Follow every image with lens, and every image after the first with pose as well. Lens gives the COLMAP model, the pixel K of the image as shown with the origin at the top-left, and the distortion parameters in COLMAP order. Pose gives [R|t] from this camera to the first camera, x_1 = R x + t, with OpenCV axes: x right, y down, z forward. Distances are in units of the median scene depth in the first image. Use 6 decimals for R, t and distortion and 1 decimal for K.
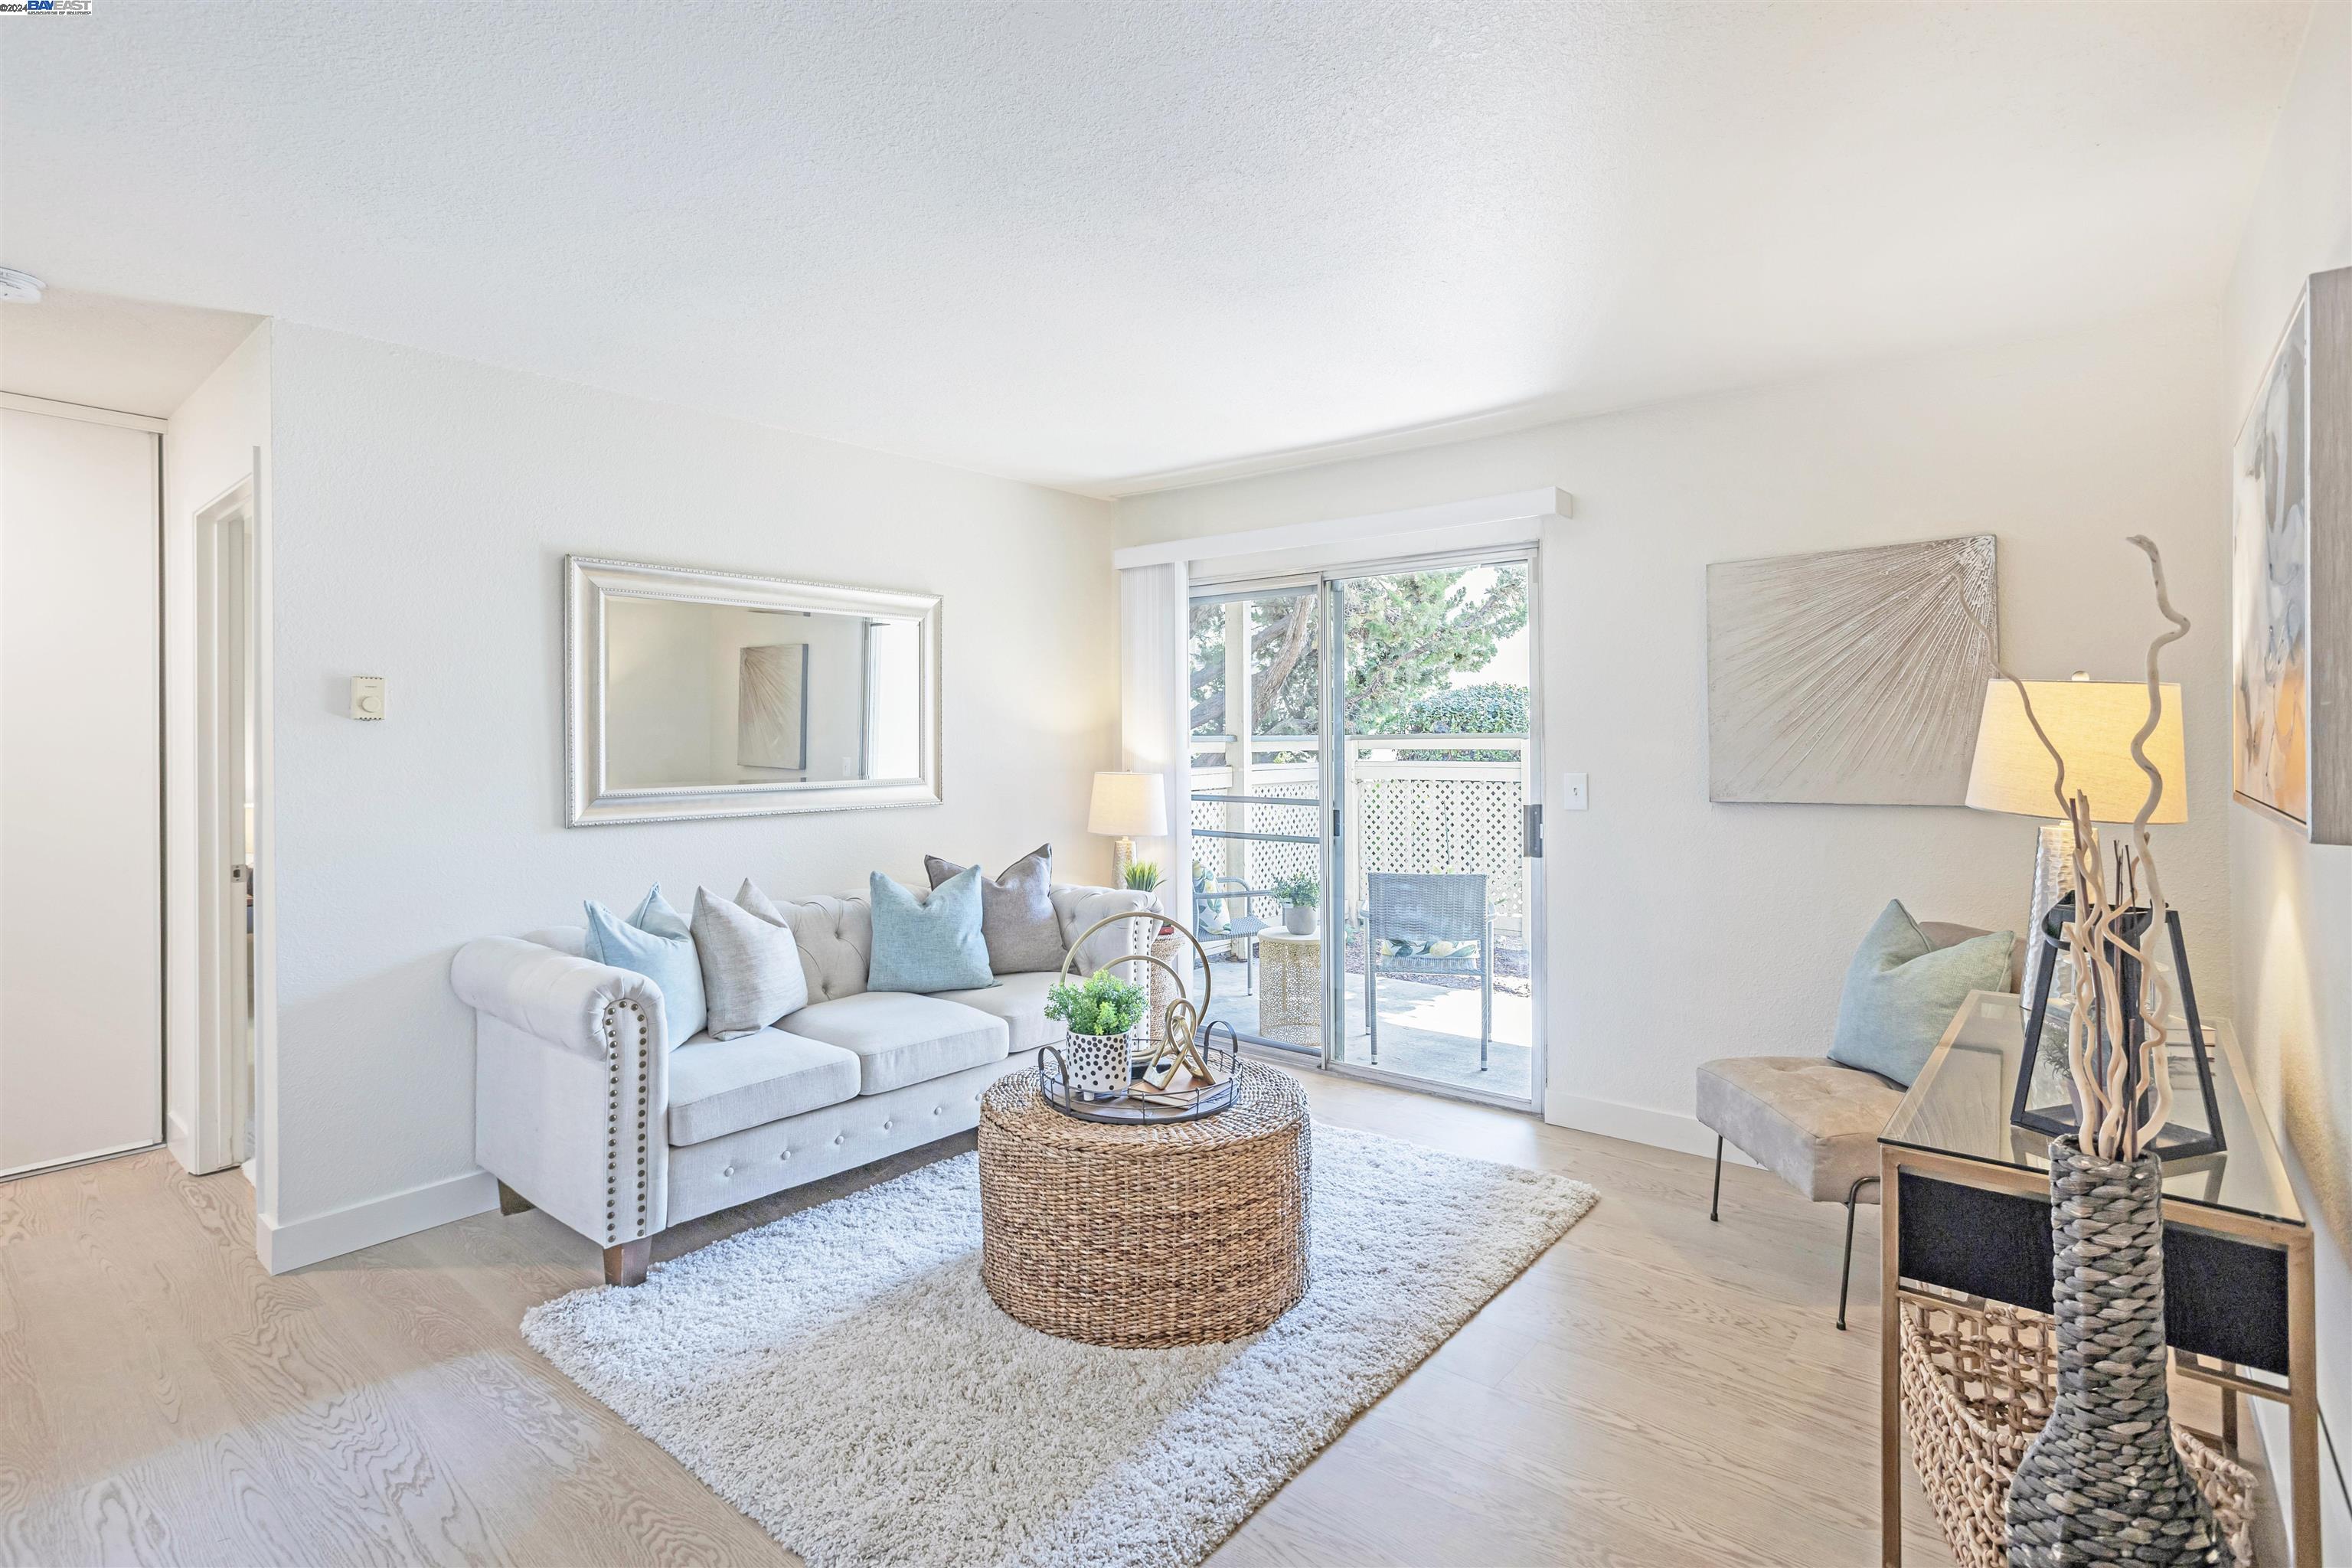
lens RADIAL K [[1157.9, 0, 1141.0], [0, 1157.9, 744.0], [0, 0, 1]] dist [-0.046428, 0.024678]
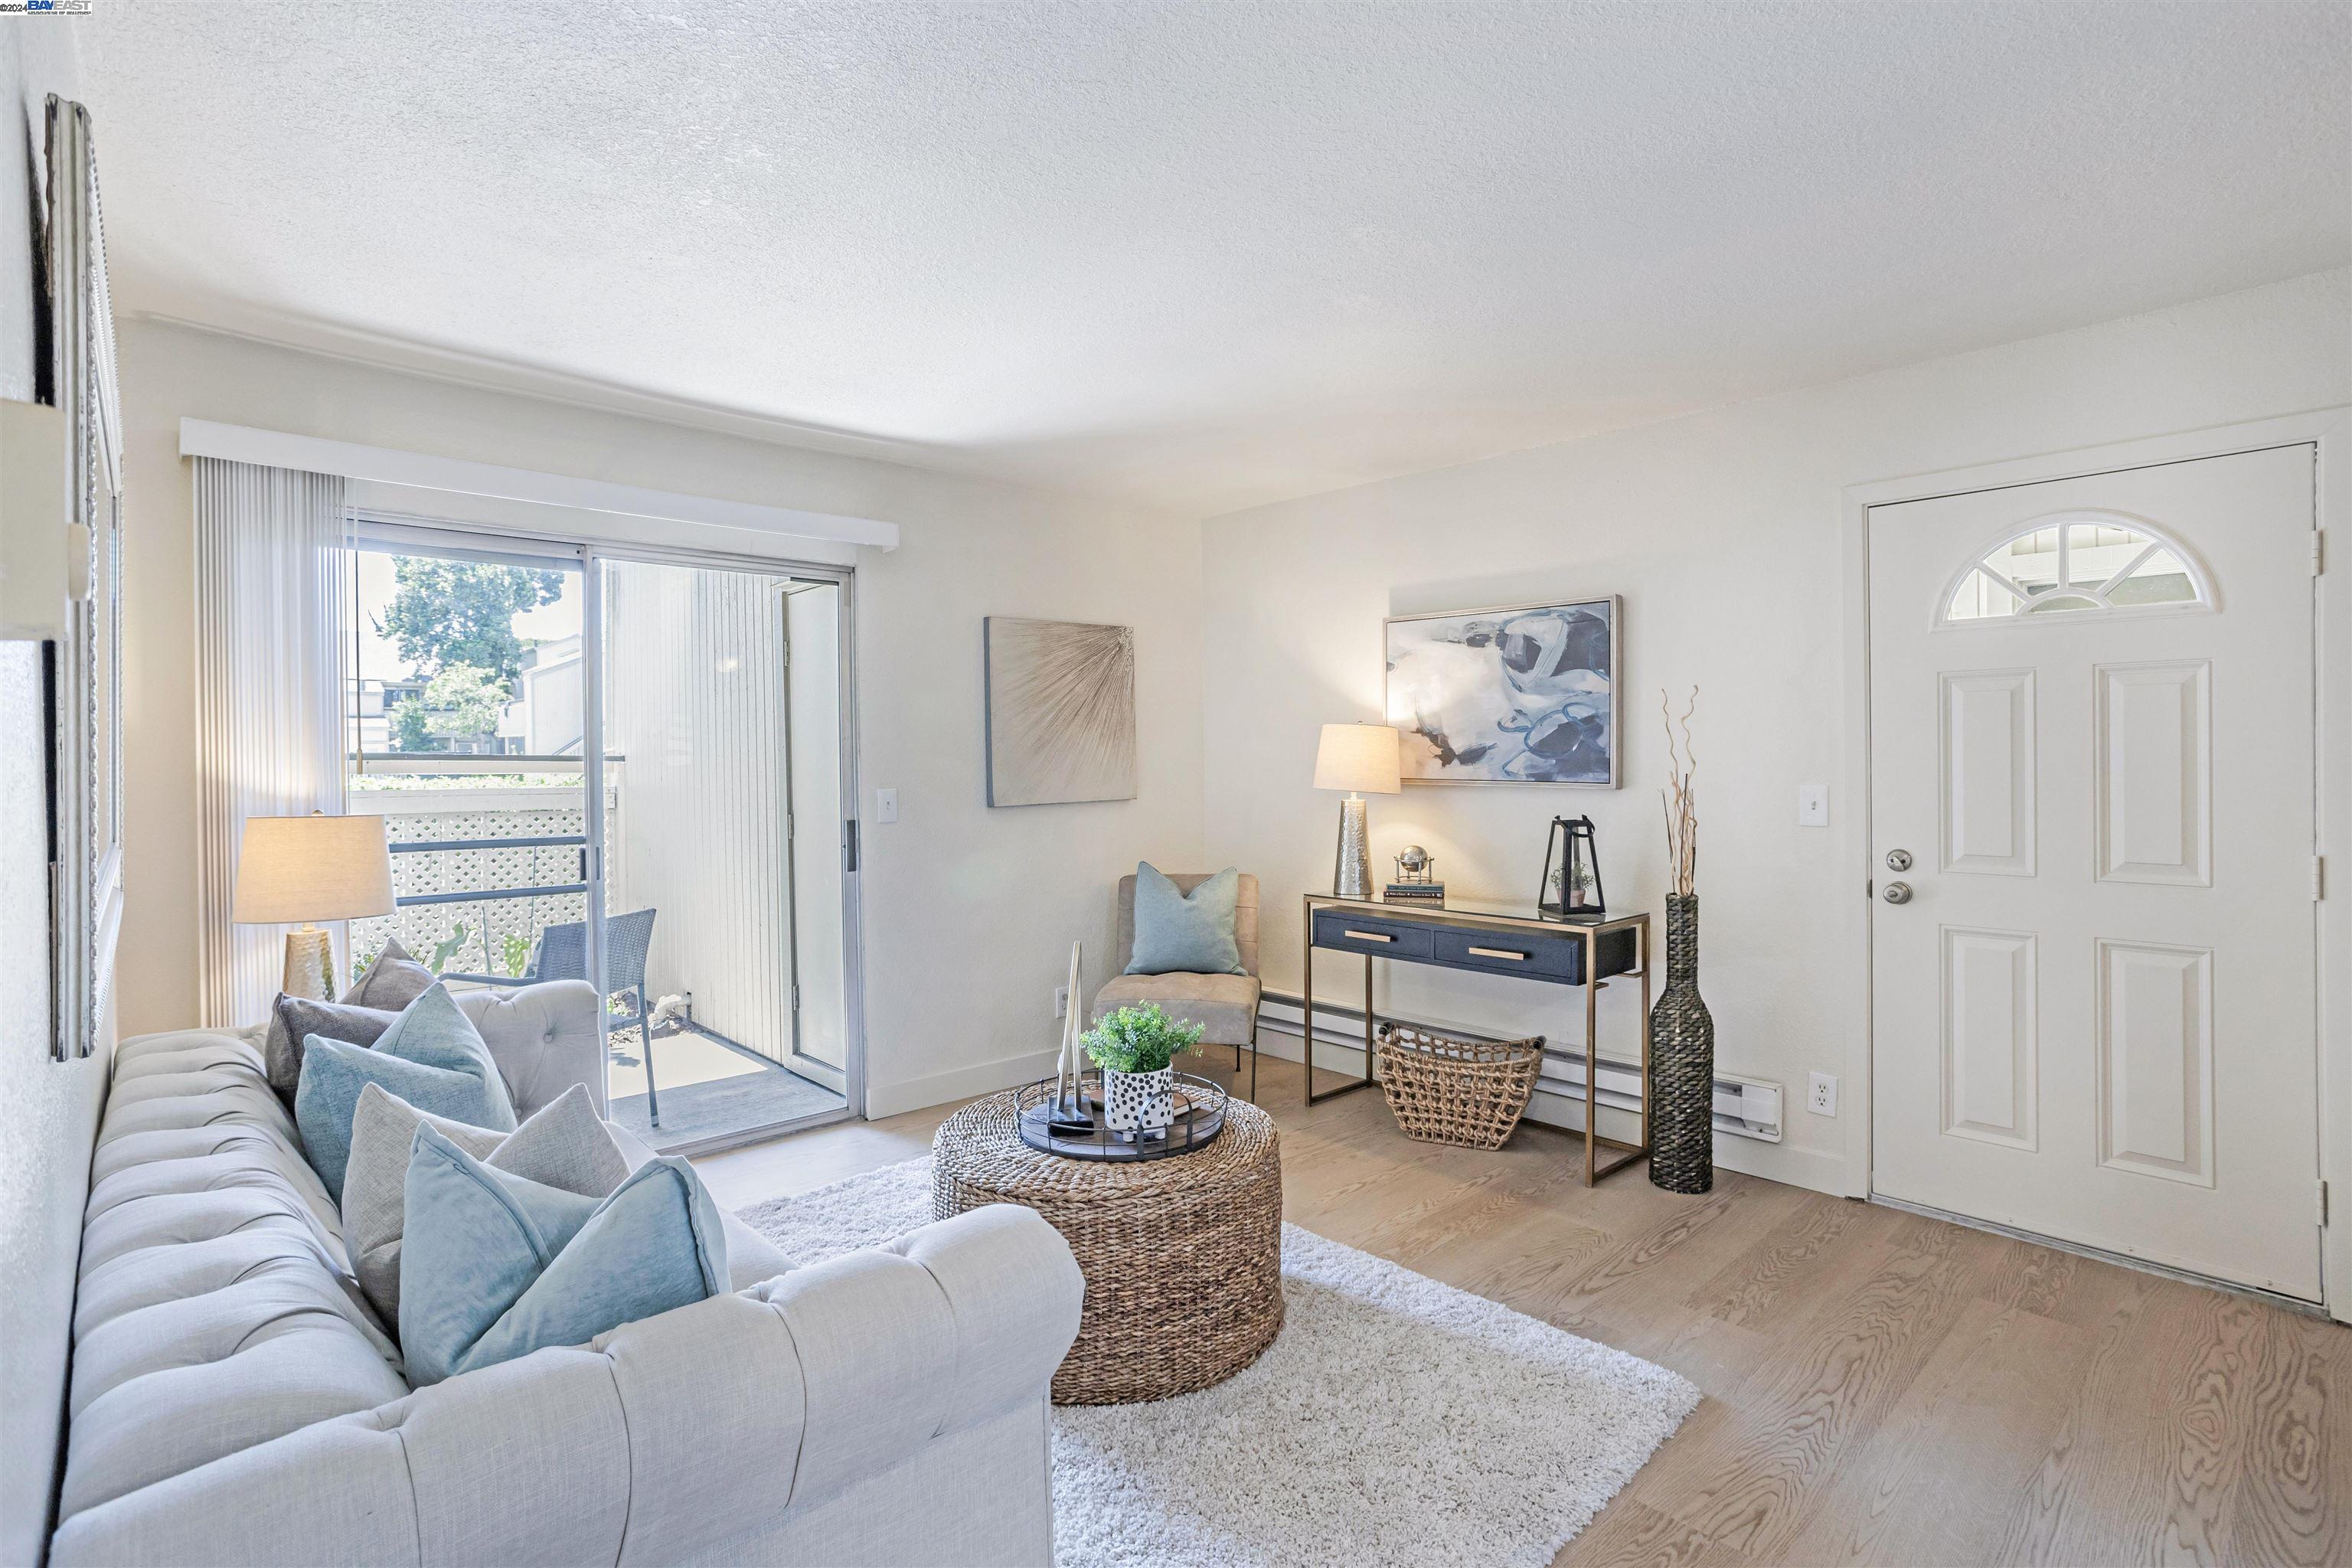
lens RADIAL K [[1157.9, 0, 1169.7], [0, 1157.9, 764.3], [0, 0, 1]] dist [-0.046428, 0.024678]
pose [[0.129391, -0.006169, 0.991574, -0.777040], [0.011316, 0.999925, 0.004744, -0.000336], [-0.991529, 0.010607, 0.129451, 0.683413]]
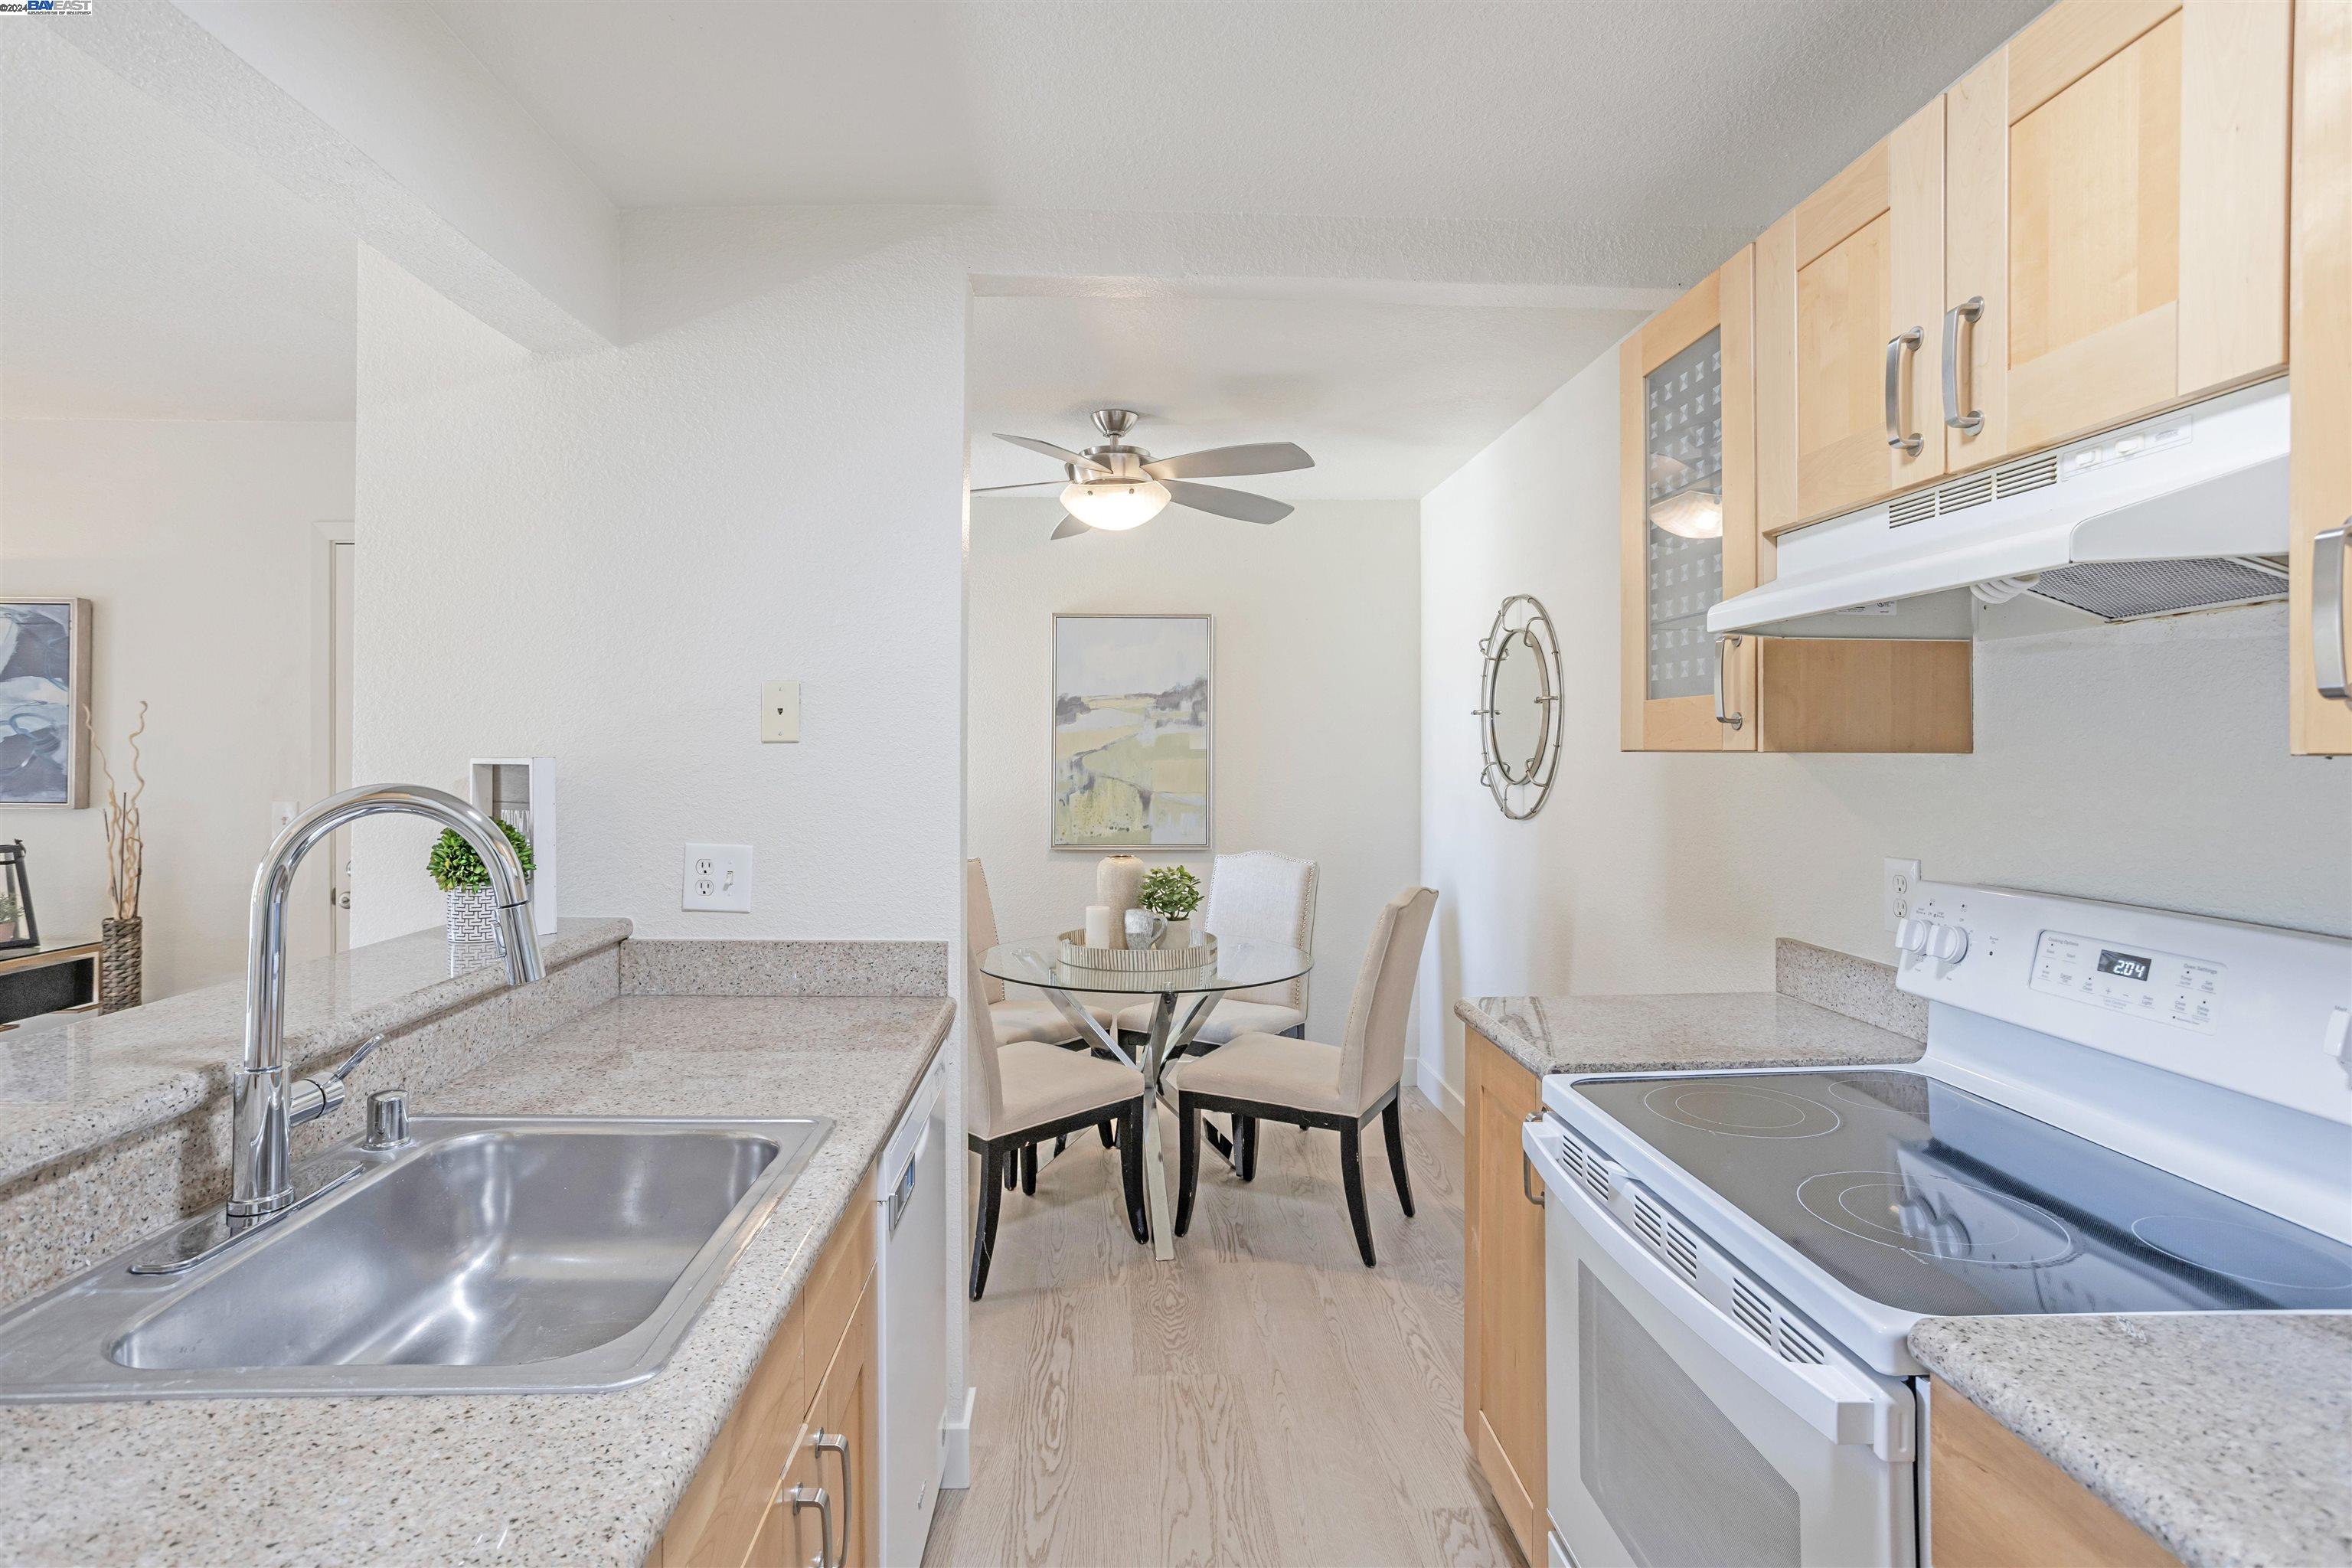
lens RADIAL K [[1157.9, 0, 1141.2], [0, 1157.9, 751.2], [0, 0, 1]] dist [-0.046428, 0.024678]
pose [[-0.683329, 0.003845, 0.730101, -1.014079], [0.003595, 0.999992, -0.001901, -0.012550], [-0.730102, 0.001325, -0.683337, 0.386625]]
